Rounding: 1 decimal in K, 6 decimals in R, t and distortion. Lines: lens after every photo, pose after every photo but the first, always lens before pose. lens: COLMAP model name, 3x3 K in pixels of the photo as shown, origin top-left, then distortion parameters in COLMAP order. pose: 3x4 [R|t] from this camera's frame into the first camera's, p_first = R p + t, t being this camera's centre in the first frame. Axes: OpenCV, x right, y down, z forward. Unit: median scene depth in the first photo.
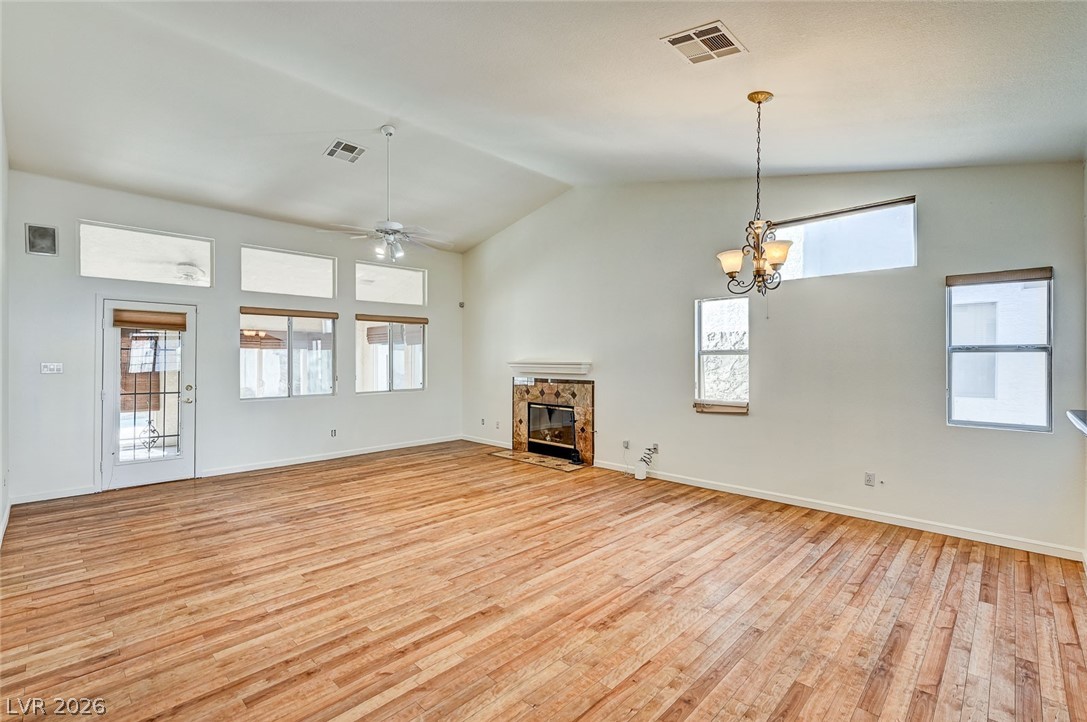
lens RADIAL K [[484.4, 0, 548.5], [0, 484.4, 360.5], [0, 0, 1]] dist [0.001108, 0.000539]
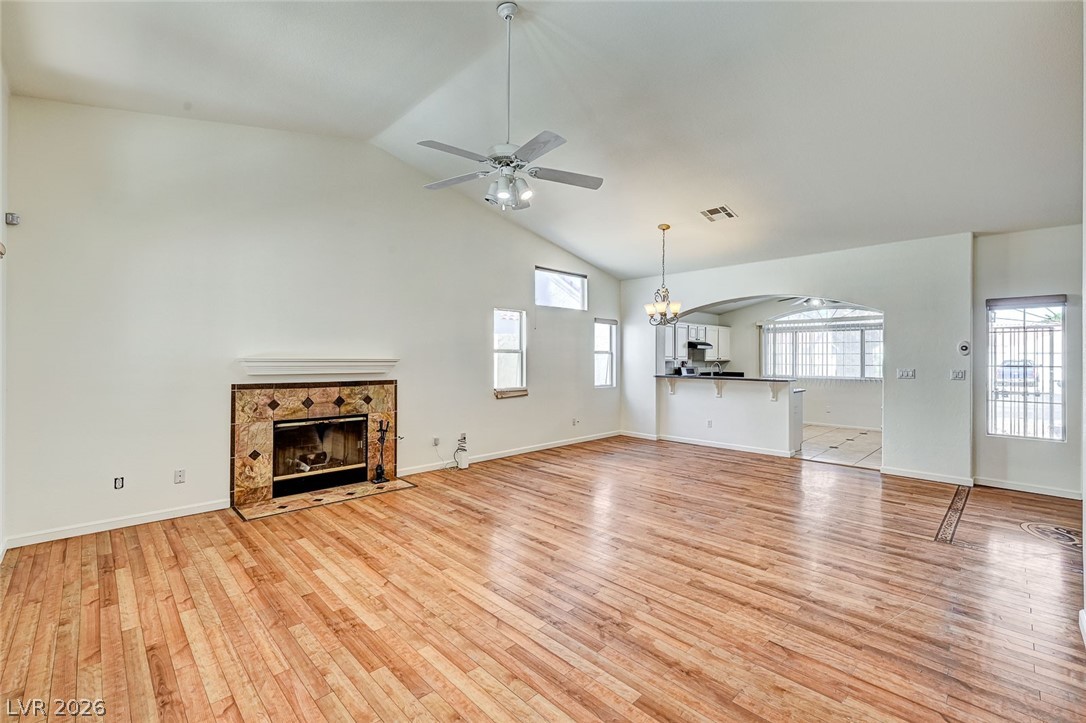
lens RADIAL K [[460.3, 0, 546.0], [0, 460.3, 356.1], [0, 0, 1]] dist [0.000073, 0.000057]
pose [[0.025737, 0.002524, 0.999666, -1.116148], [-0.004100, 0.999989, -0.002419, -0.000873], [-0.999660, -0.004037, 0.025747, 1.080105]]
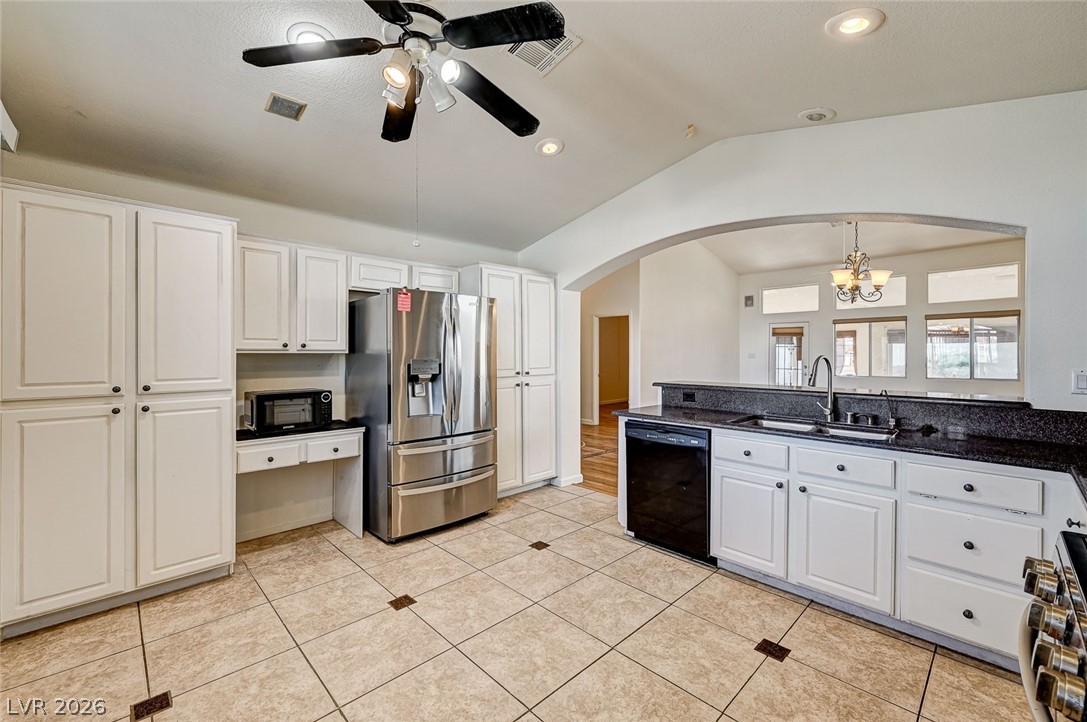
lens RADIAL K [[452.9, 0, 543.4], [0, 452.9, 354.8], [0, 0, 1]] dist [0.001476, 0.000167]
pose [[-0.033538, -0.000308, -0.999437, 1.367612], [-0.001252, 0.999999, -0.000267, 0.015563], [0.999437, 0.001243, -0.033538, 0.084433]]
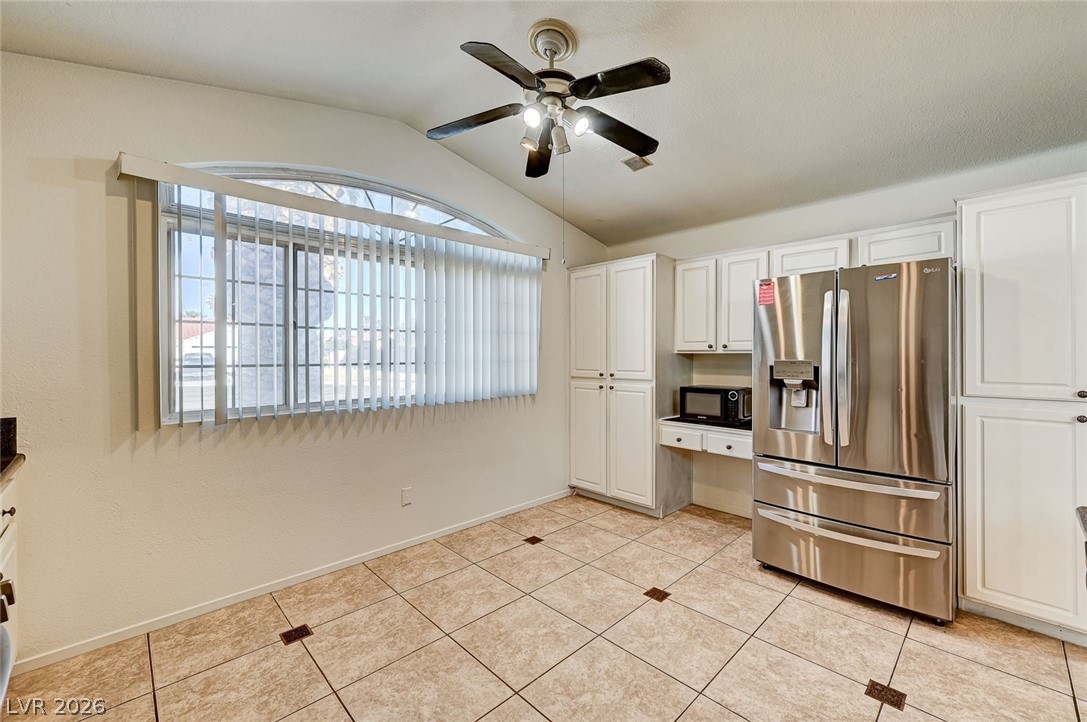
lens RADIAL K [[443.5, 0, 550.4], [0, 443.5, 354.4], [0, 0, 1]] dist [0.001532, 0.000252]
pose [[-0.999648, -0.002567, 0.026422, 0.922640], [-0.002530, 0.999996, 0.001438, 0.014706], [-0.026425, 0.001370, -0.999650, 0.472612]]
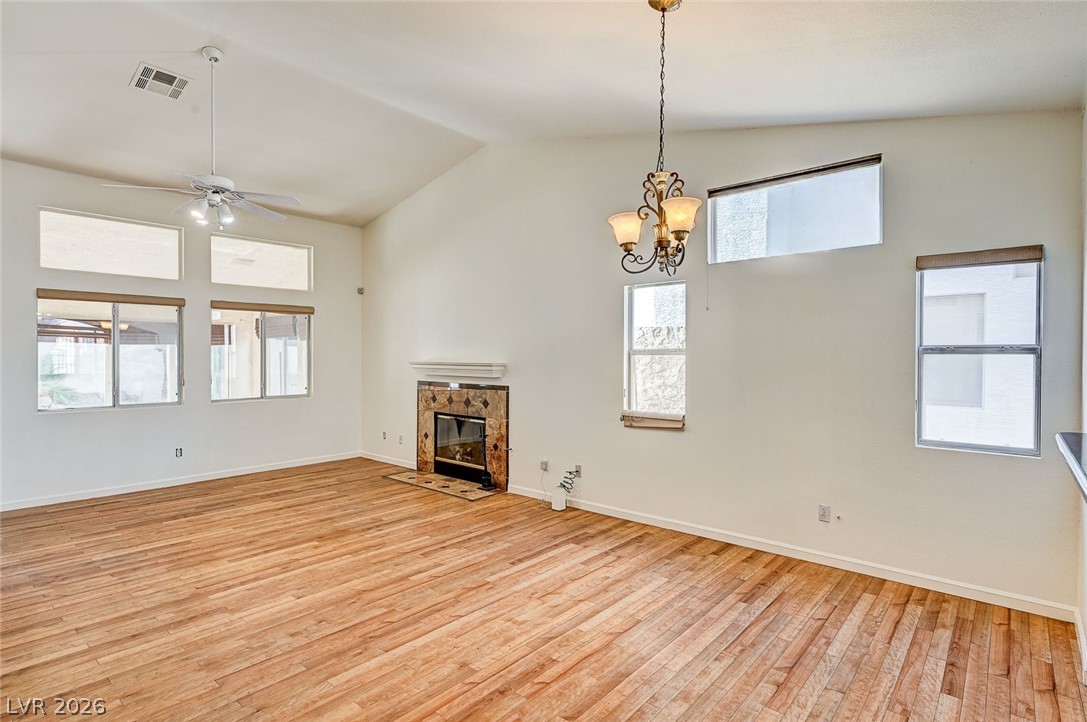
lens RADIAL K [[545.2, 0, 549.3], [0, 545.2, 363.0], [0, 0, 1]] dist [0.000380, 0.000731]
pose [[0.998203, 0.003108, 0.059837, 0.163057], [-0.003615, 0.999959, 0.008360, -0.006694], [-0.059809, -0.008561, 0.998173, 0.142870]]
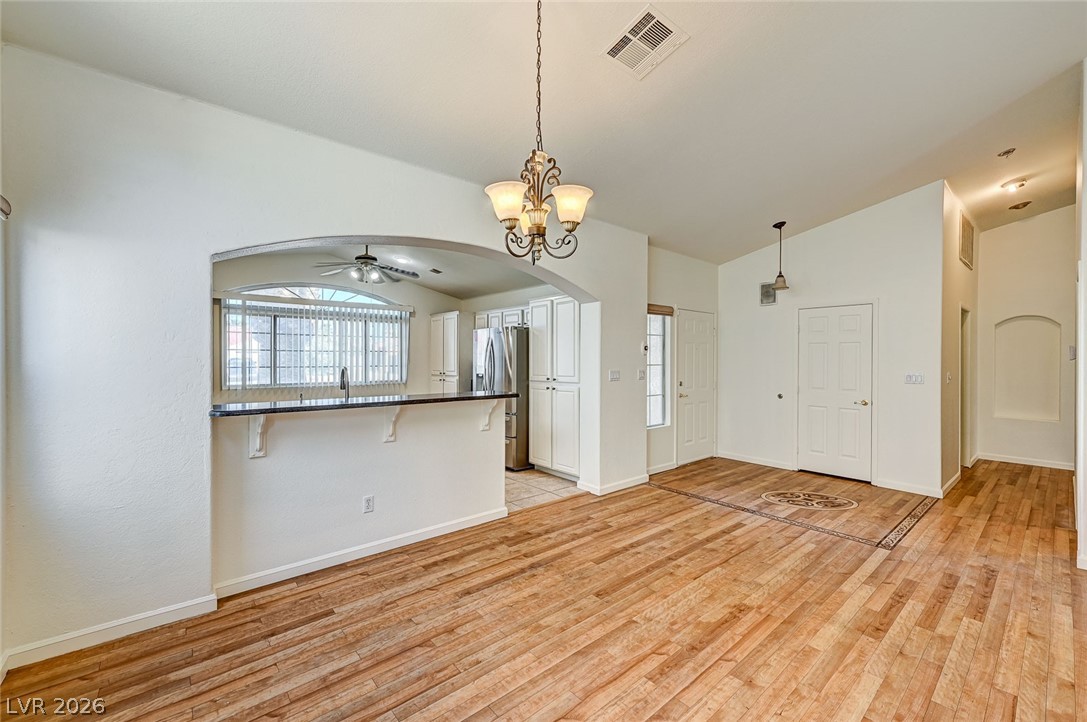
lens RADIAL K [[441.4, 0, 544.8], [0, 441.4, 359.1], [0, 0, 1]] dist [0.002683, 0.000361]
pose [[-0.995174, -0.005427, 0.097972, 0.272146], [-0.005436, 0.999985, 0.000175, 0.000448], [-0.097971, -0.000358, -0.995189, 1.218535]]
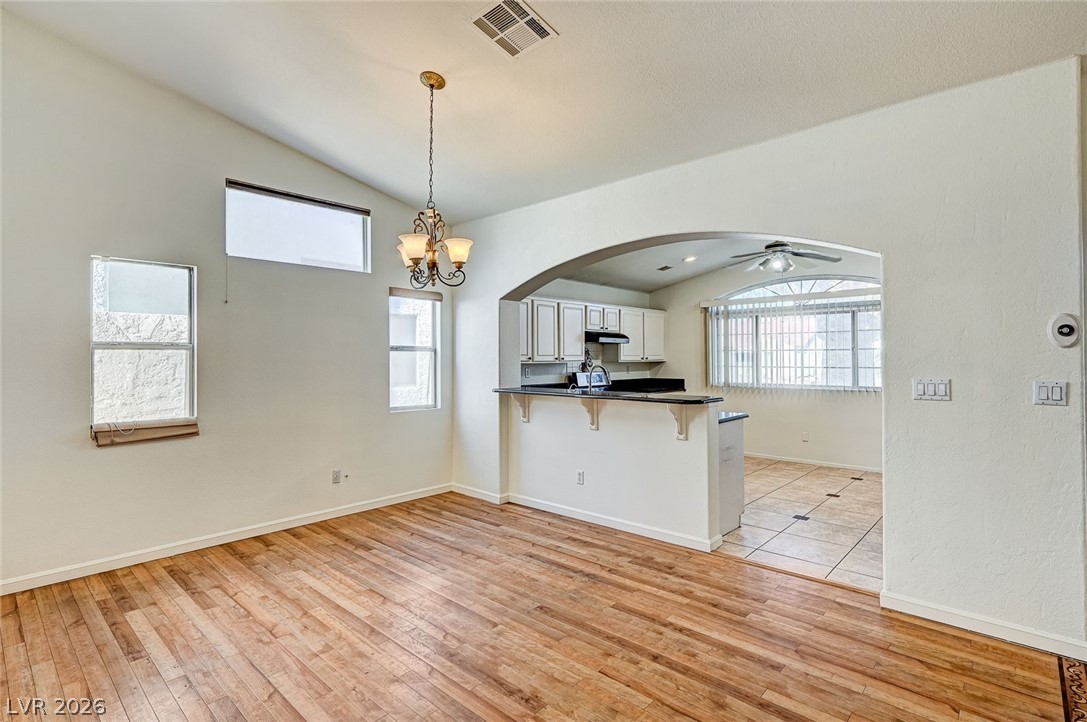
lens RADIAL K [[525.9, 0, 547.6], [0, 525.9, 349.7], [0, 0, 1]] dist [-0.001559, 0.000712]
pose [[-0.029725, 0.014820, 0.999448, -0.446190], [0.001870, 0.999889, -0.014771, -0.000544], [-0.999556, 0.001430, -0.029750, 0.605059]]
